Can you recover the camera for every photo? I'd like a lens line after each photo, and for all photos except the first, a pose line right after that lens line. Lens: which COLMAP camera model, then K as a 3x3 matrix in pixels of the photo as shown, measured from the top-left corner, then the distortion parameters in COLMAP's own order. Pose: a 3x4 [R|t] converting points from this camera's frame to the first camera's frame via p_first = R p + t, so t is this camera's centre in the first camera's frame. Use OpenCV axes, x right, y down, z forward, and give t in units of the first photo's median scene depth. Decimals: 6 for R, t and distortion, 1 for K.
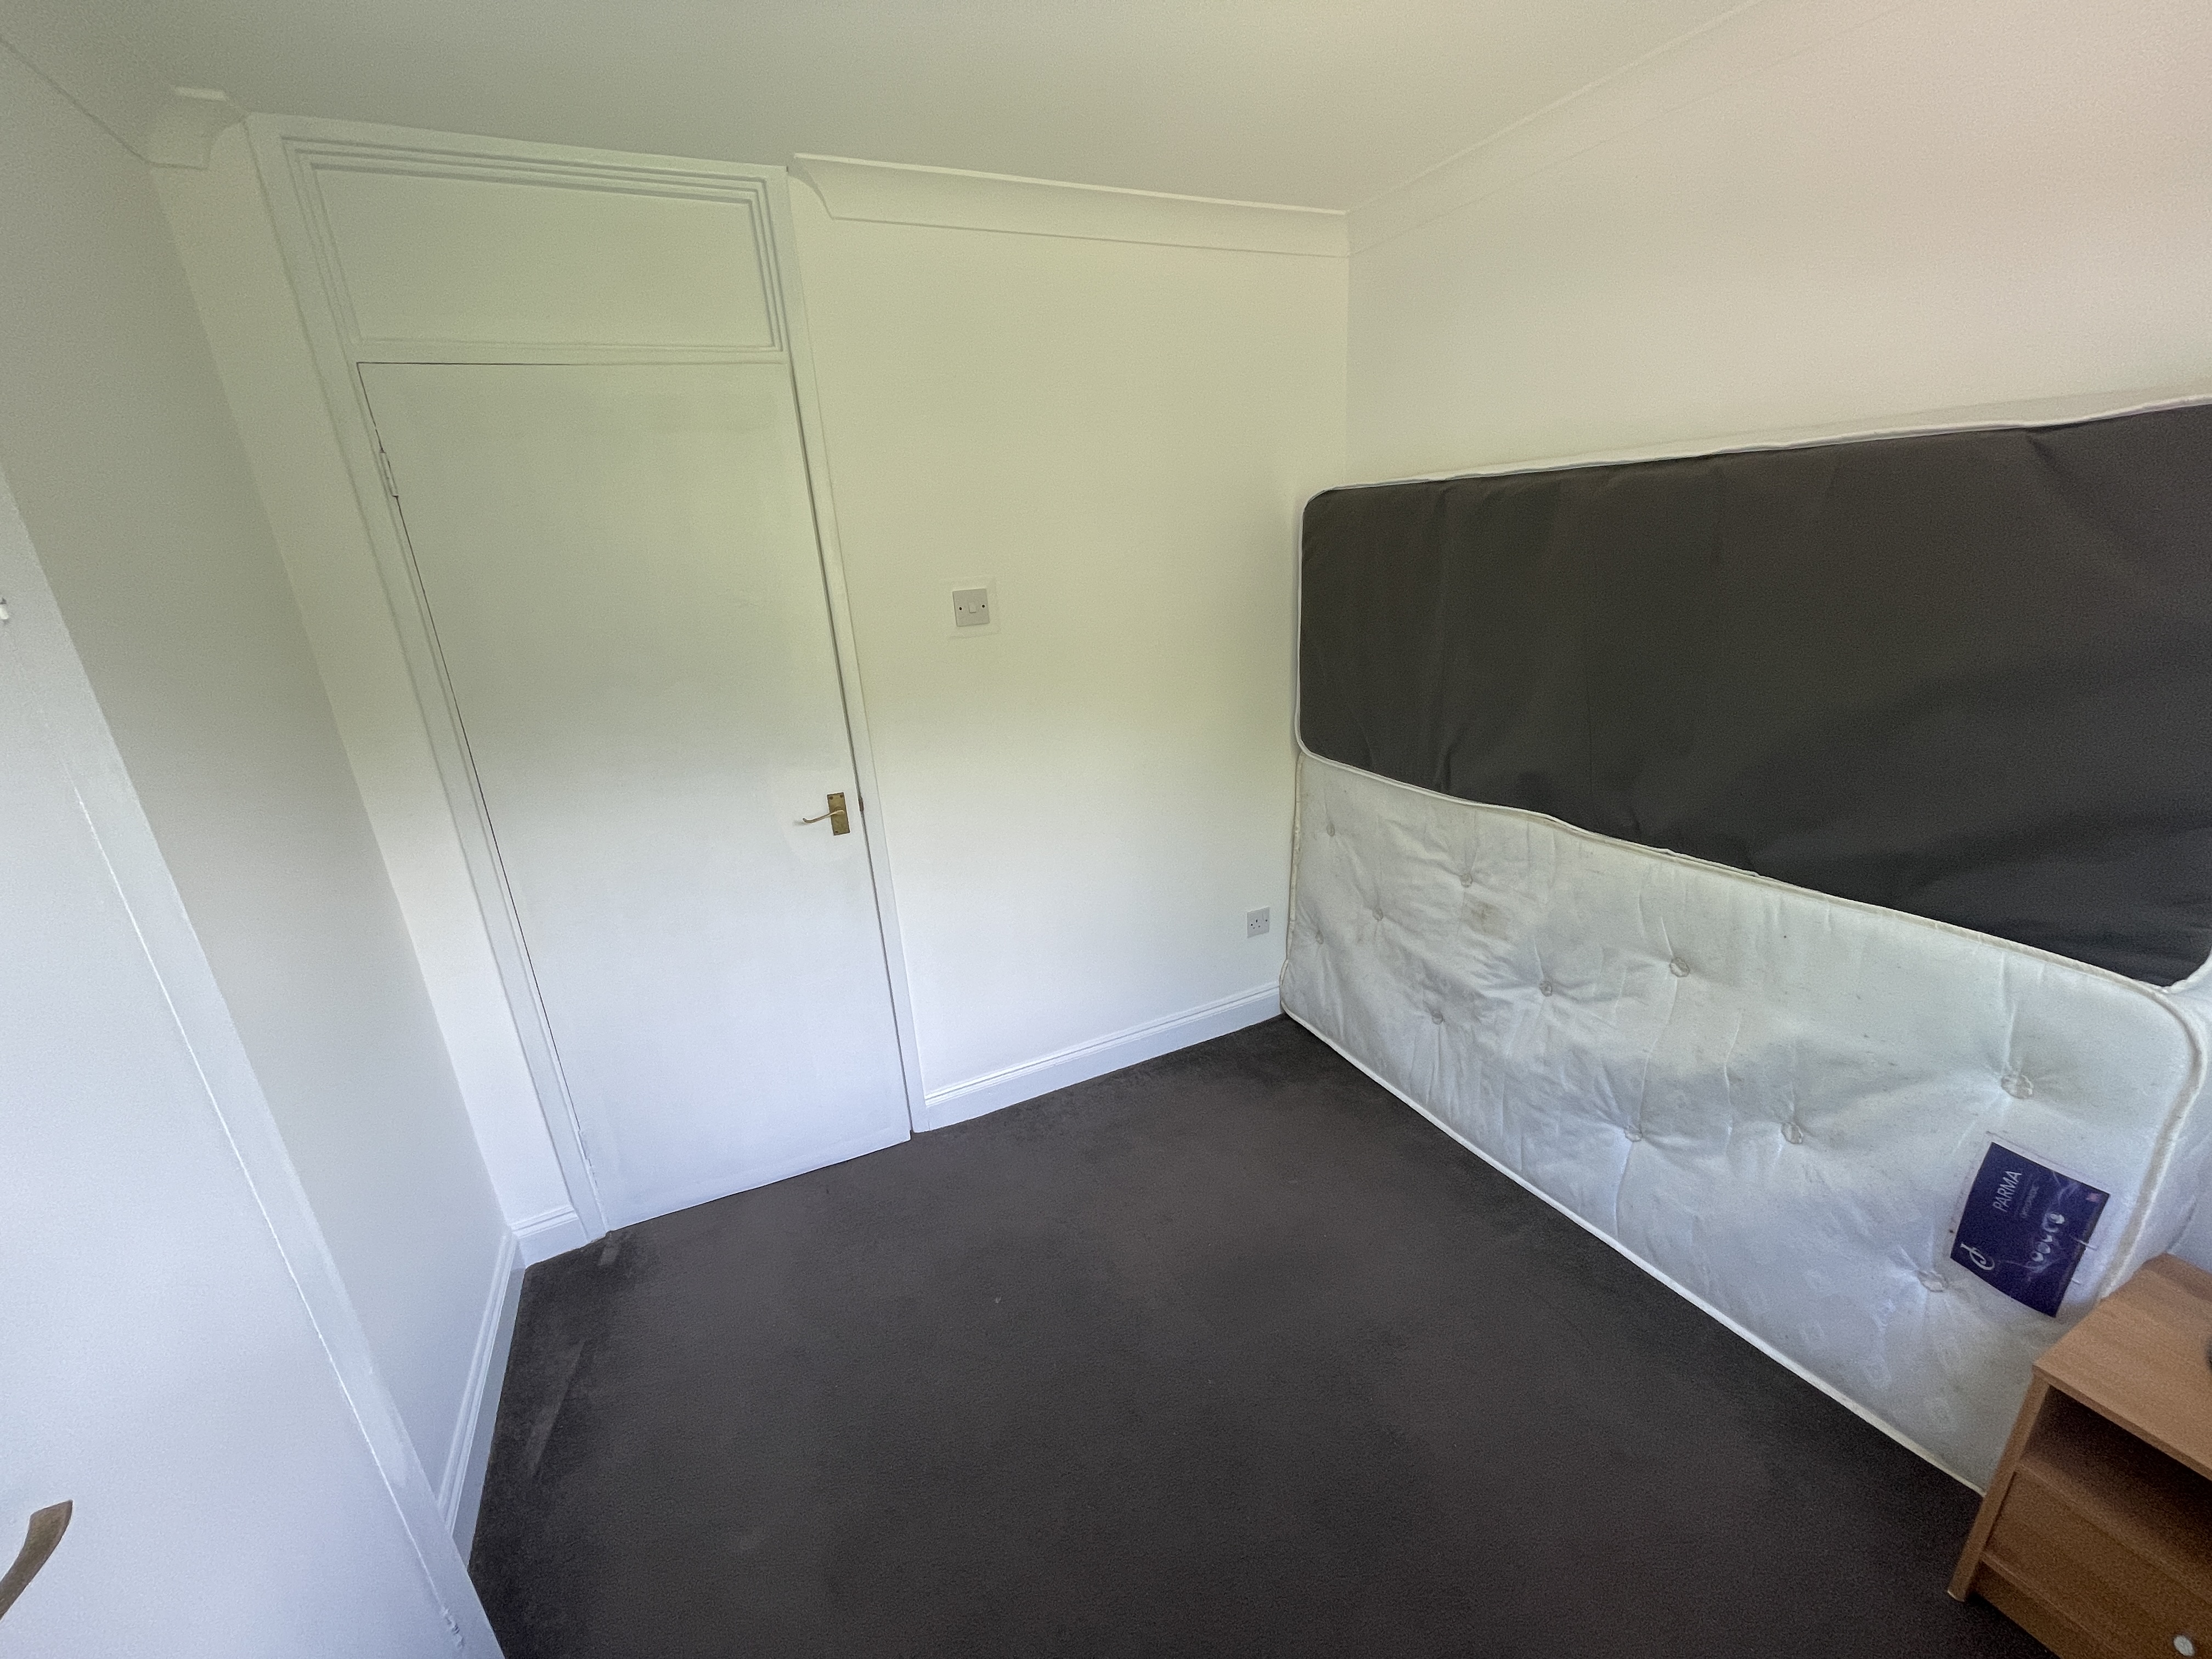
lens RADIAL K [[893.5, 0, 1112.8], [0, 893.5, 836.2], [0, 0, 1]] dist [0.002621, 0.000403]
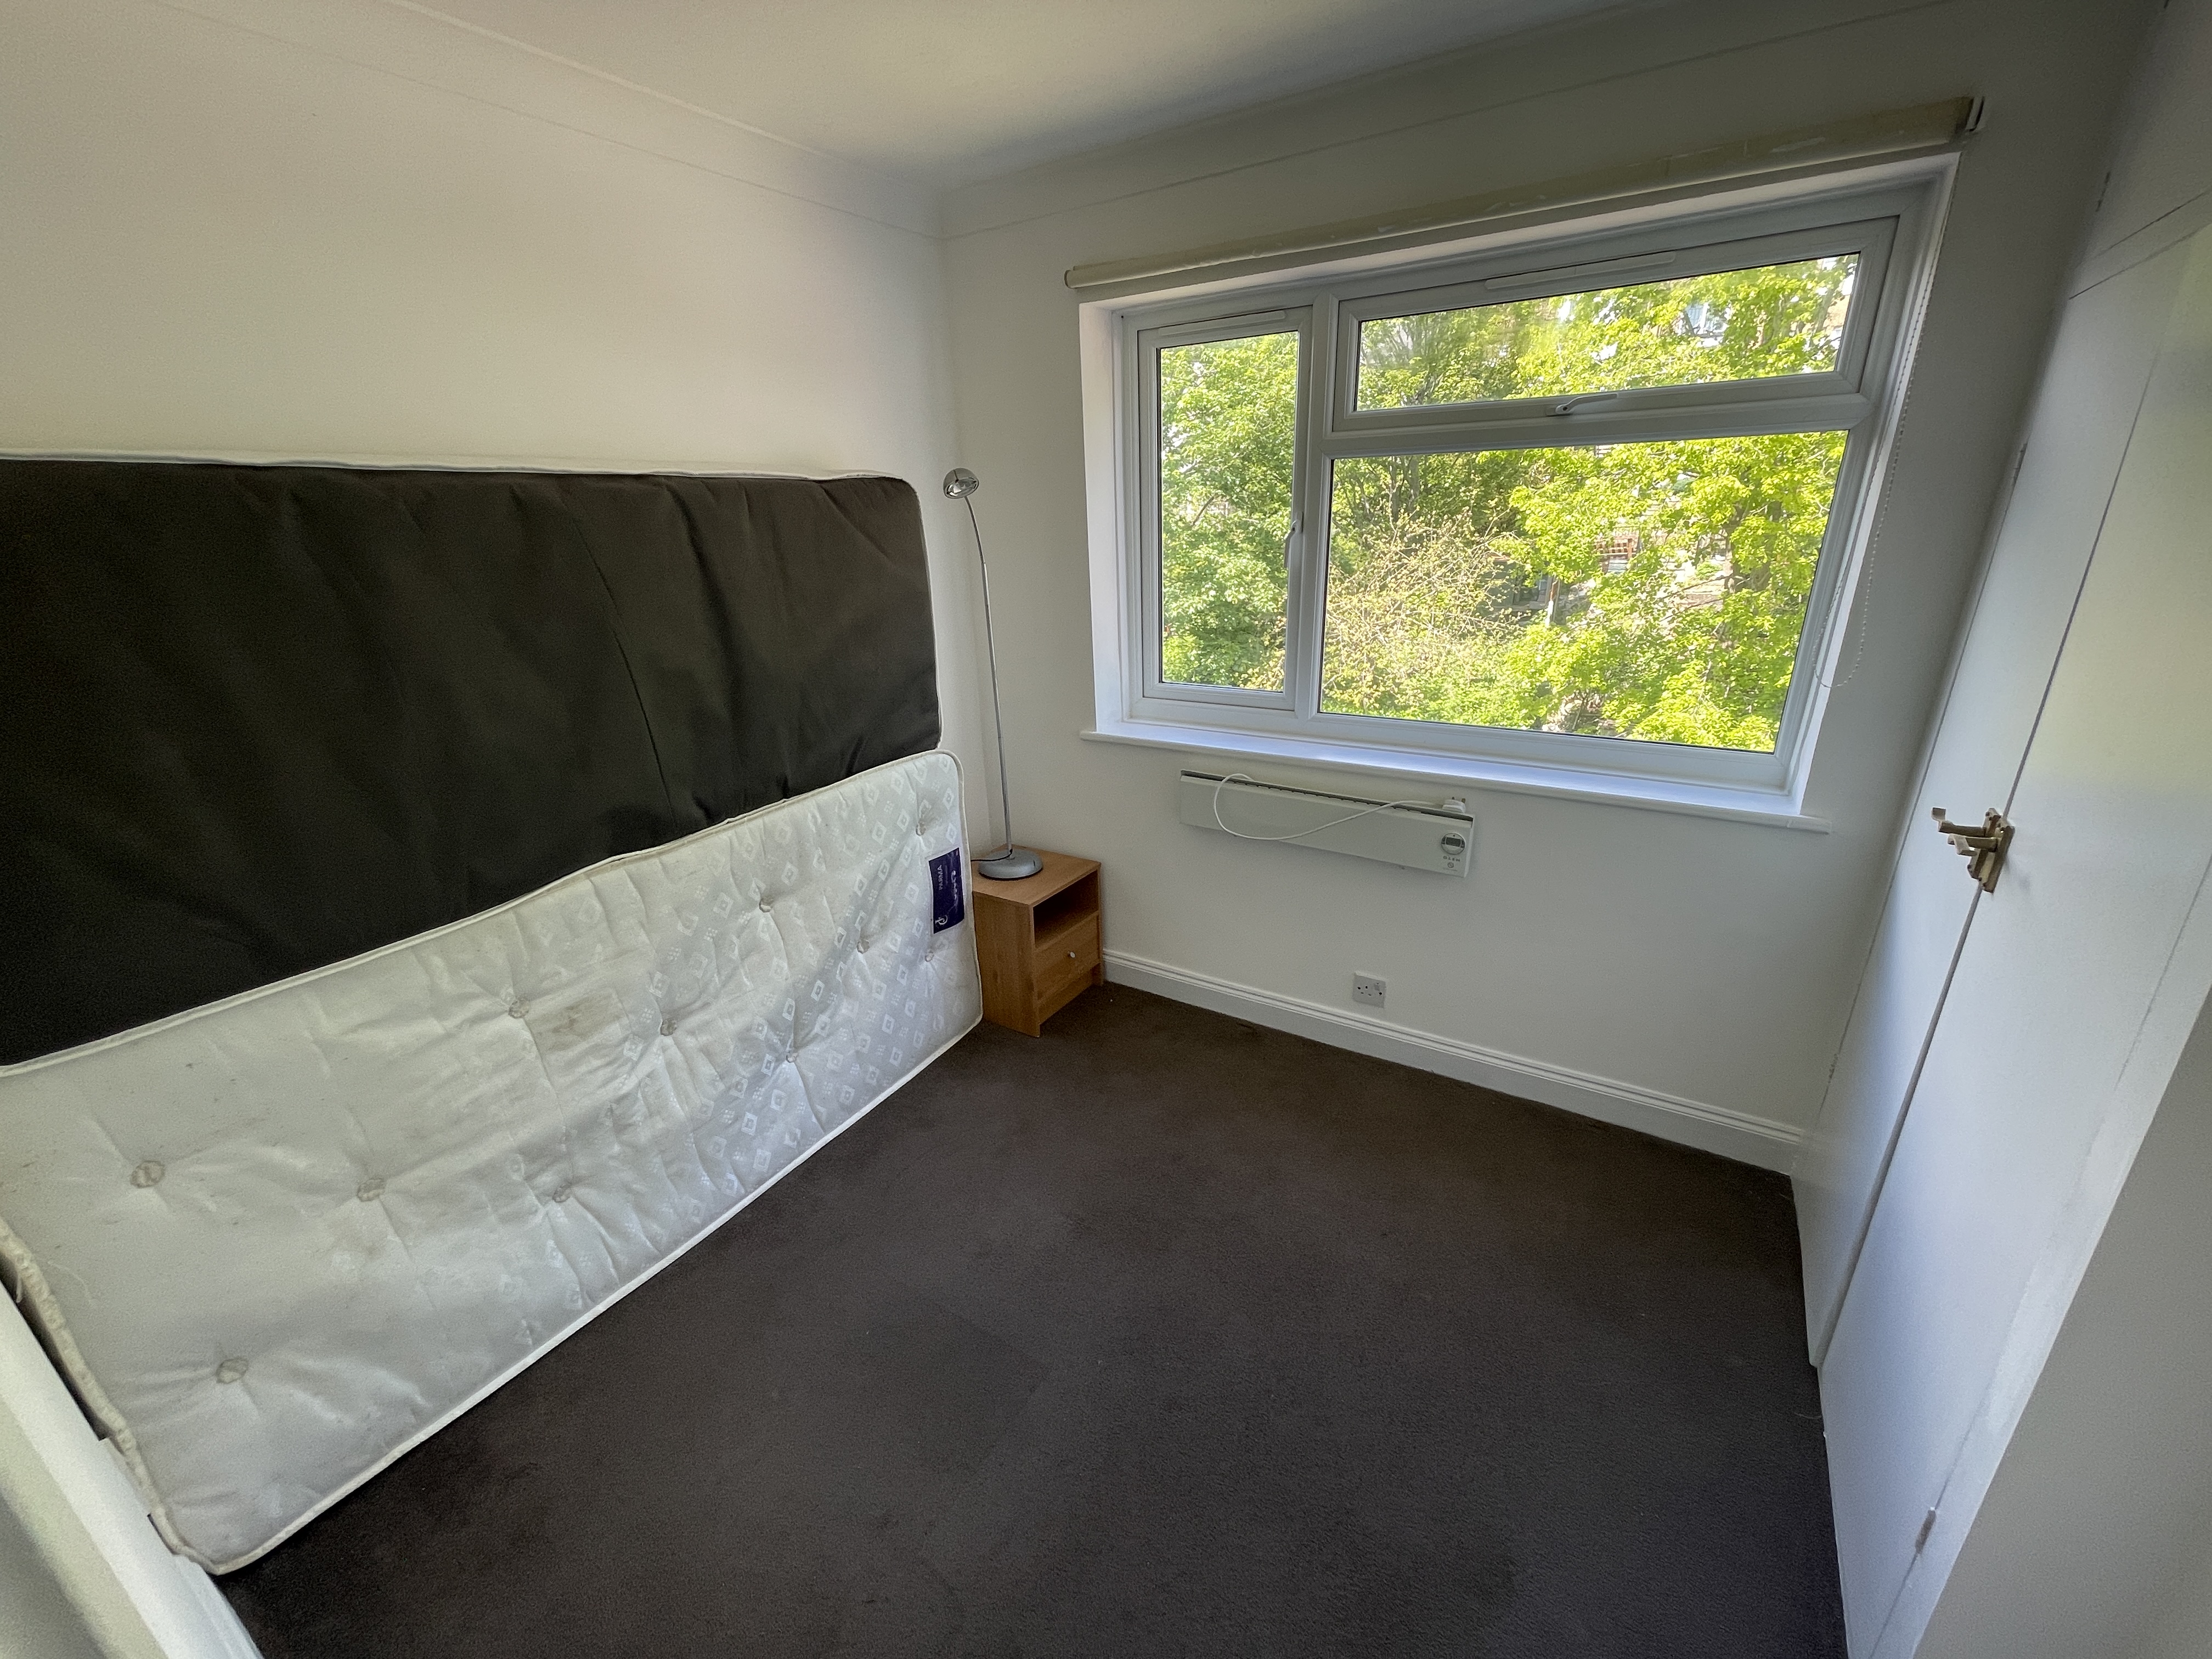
lens RADIAL K [[893.5, 0, 1120.9], [0, 893.5, 835.0], [0, 0, 1]] dist [0.002621, 0.000403]
pose [[-0.527853, -0.231901, 0.817064, -0.470482], [0.318460, 0.837780, 0.443518, -0.255332], [-0.787372, 0.494315, -0.368373, 0.843755]]
